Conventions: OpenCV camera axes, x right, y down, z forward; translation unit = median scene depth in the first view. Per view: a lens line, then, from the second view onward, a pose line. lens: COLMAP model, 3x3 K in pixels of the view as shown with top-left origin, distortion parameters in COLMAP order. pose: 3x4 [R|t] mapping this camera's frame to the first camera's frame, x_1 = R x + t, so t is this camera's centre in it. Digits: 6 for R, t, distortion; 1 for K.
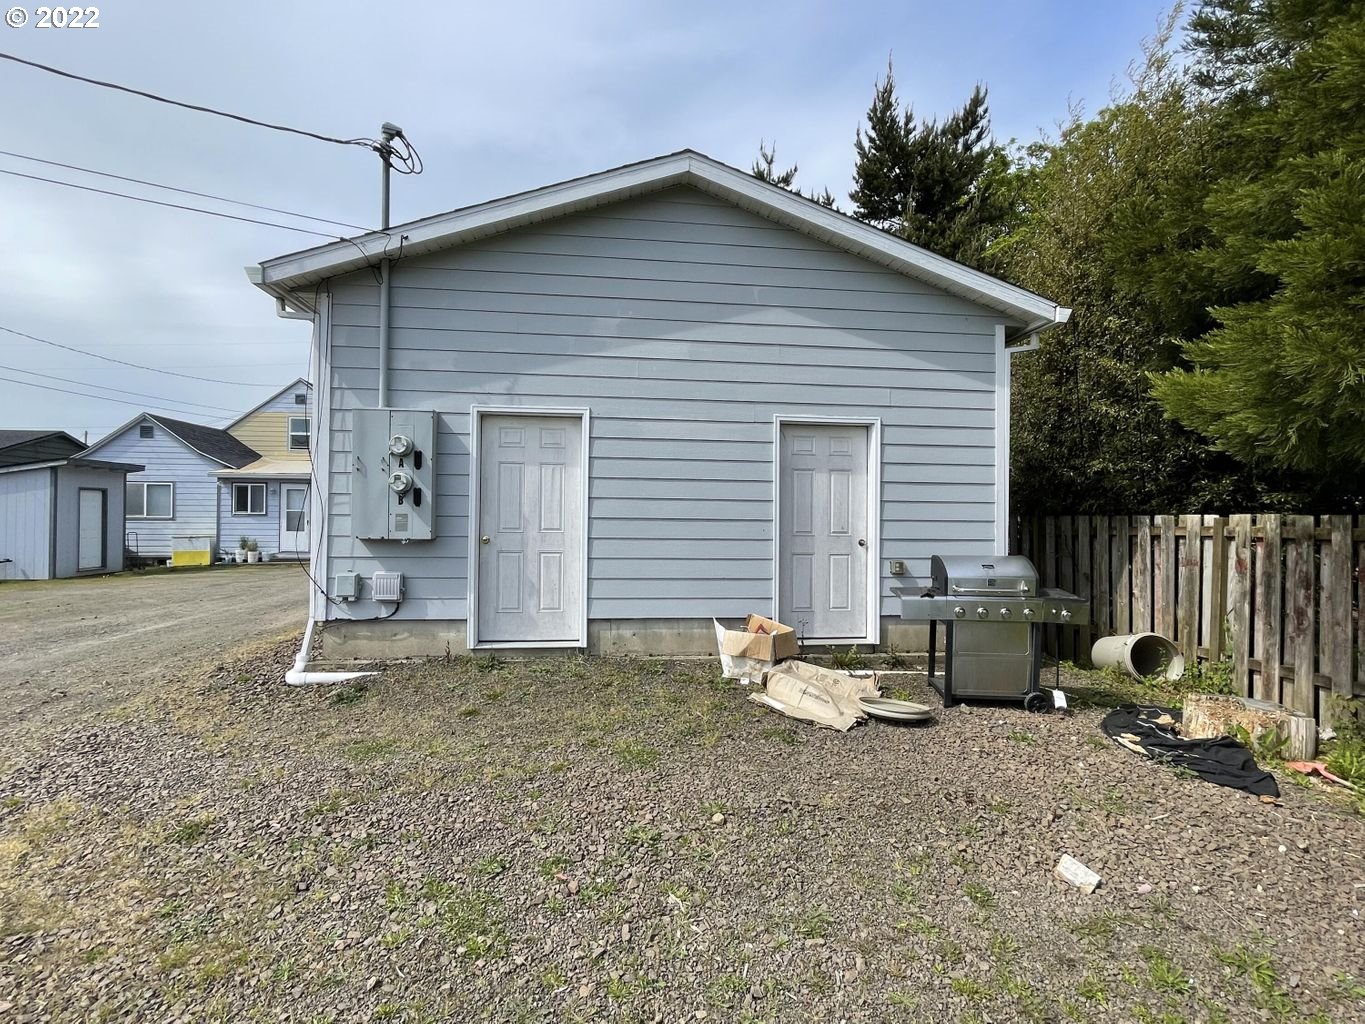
lens RADIAL K [[678.3, 0, 677.4], [0, 678.3, 509.3], [0, 0, 1]] dist [0.001706, -0.000911]
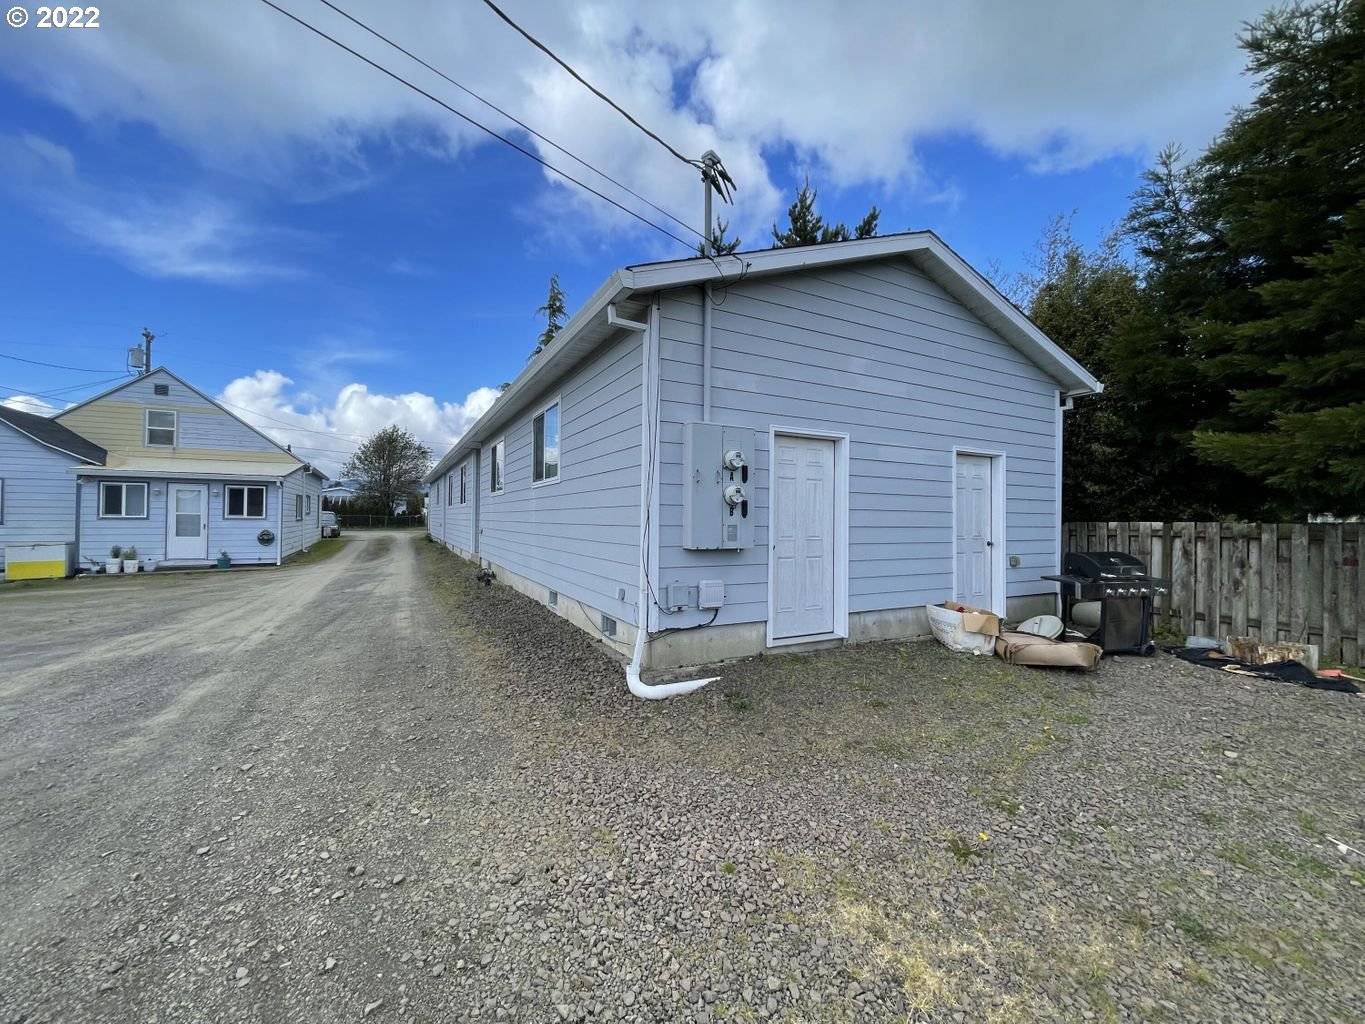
lens RADIAL K [[561.2, 0, 682.5], [0, 561.2, 511.2], [0, 0, 1]] dist [-0.000352, 0.001130]
pose [[0.930200, 0.003933, 0.367031, -0.681622], [-0.004124, 0.999991, -0.000262, -0.011670], [-0.367029, -0.001270, 0.930209, 0.182441]]
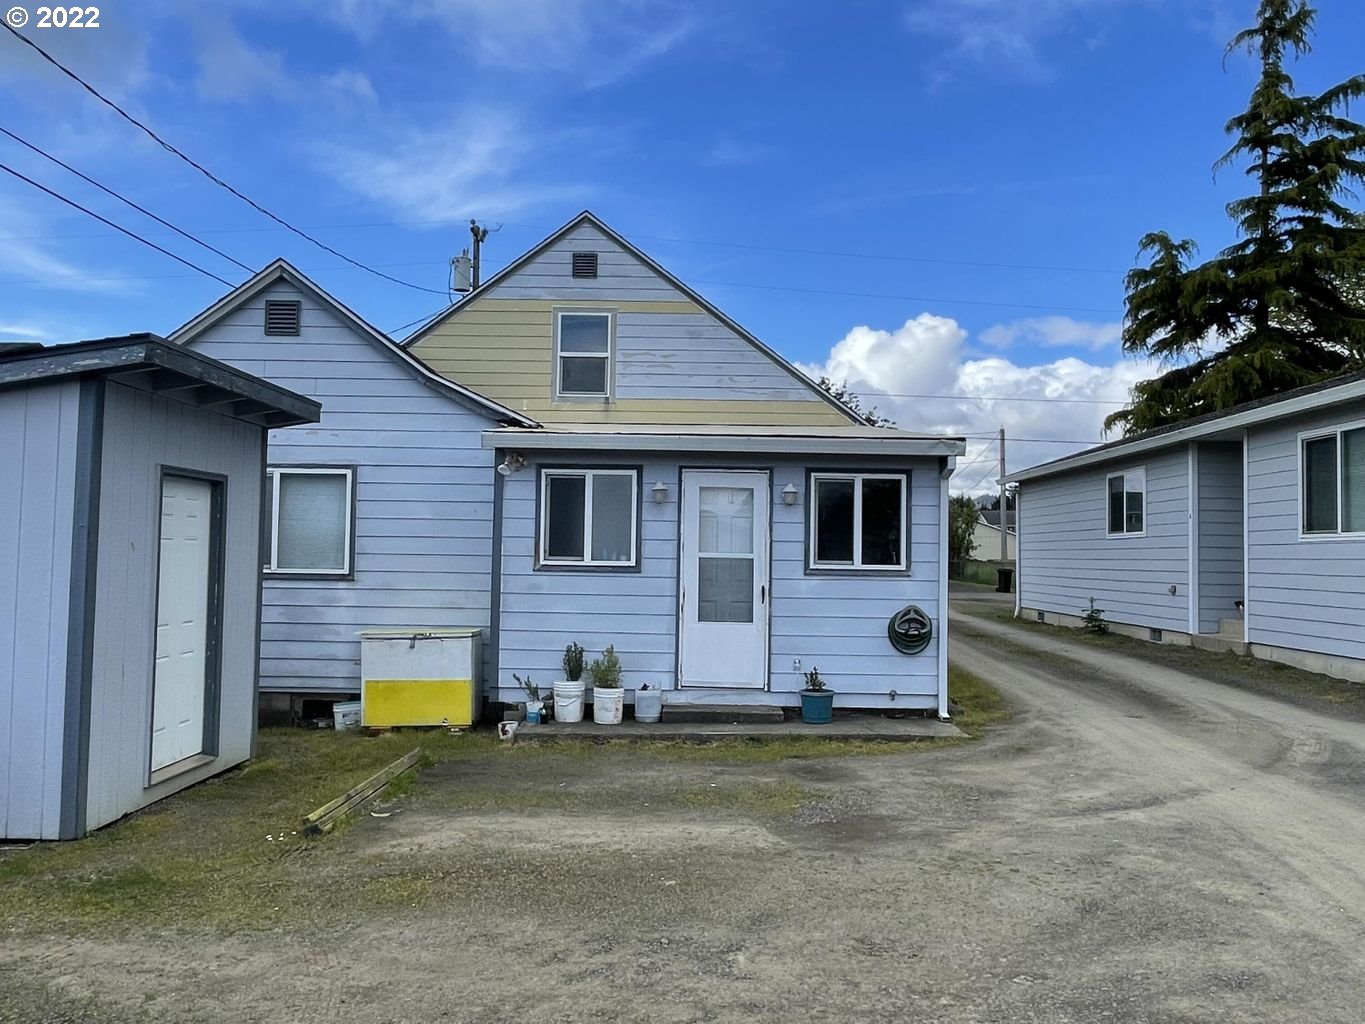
lens RADIAL K [[1028.3, 0, 685.6], [0, 1028.3, 516.8], [0, 0, 1]] dist [-0.057898, 0.001671]
pose [[0.992515, 0.003567, -0.122074, -1.593302], [-0.007170, 0.999551, -0.029082, -0.006107], [0.121915, 0.029740, 0.992095, 1.607806]]
